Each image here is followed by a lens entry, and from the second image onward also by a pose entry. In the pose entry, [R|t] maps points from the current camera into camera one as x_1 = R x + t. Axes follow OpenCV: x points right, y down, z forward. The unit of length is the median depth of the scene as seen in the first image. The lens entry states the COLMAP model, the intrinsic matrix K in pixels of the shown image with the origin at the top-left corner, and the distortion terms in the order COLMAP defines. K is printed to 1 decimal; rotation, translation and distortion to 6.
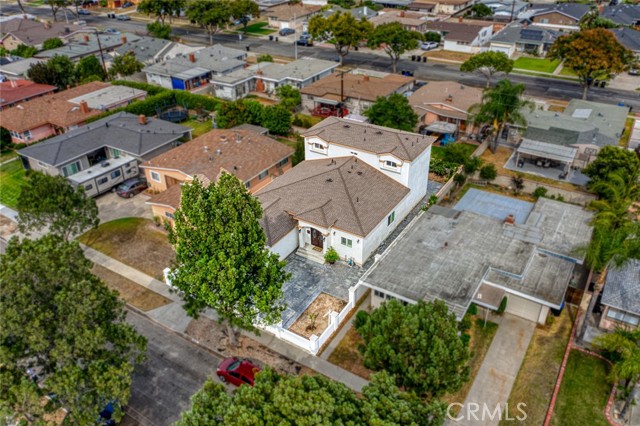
lens RADIAL K [[505.8, 0, 320.0], [0, 505.8, 213.0], [0, 0, 1]] dist [0.003486, -0.011161]
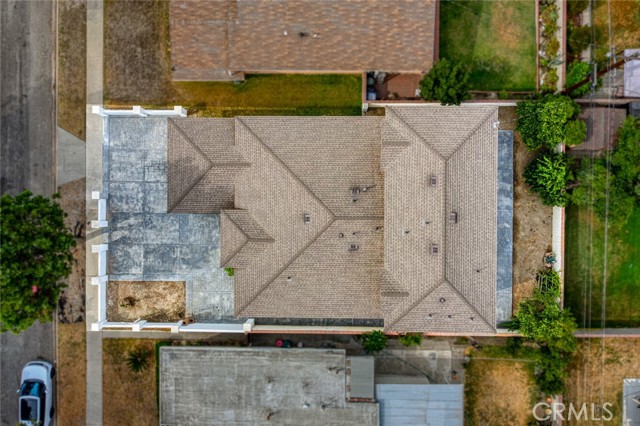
lens RADIAL K [[505.8, 0, 320.0], [0, 505.8, 213.0], [0, 0, 1]] dist [0.003486, -0.011161]
pose [[0.530104, 0.847649, 0.021944, 0.007390], [-0.439276, 0.252395, 0.862168, -0.640504], [0.725277, -0.466678, 0.506147, 0.709561]]
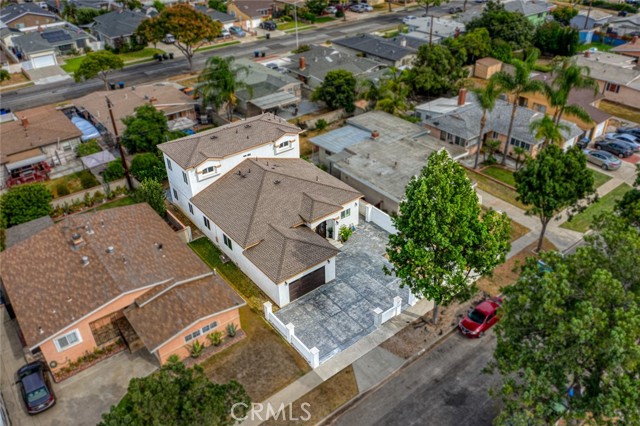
lens RADIAL K [[505.8, 0, 320.0], [0, 505.8, 213.0], [0, 0, 1]] dist [0.003486, -0.011161]
pose [[0.329325, -0.502257, 0.799551, -0.752666], [0.504061, 0.809549, 0.300920, -0.267604], [-0.798415, 0.303922, 0.519773, 0.477680]]
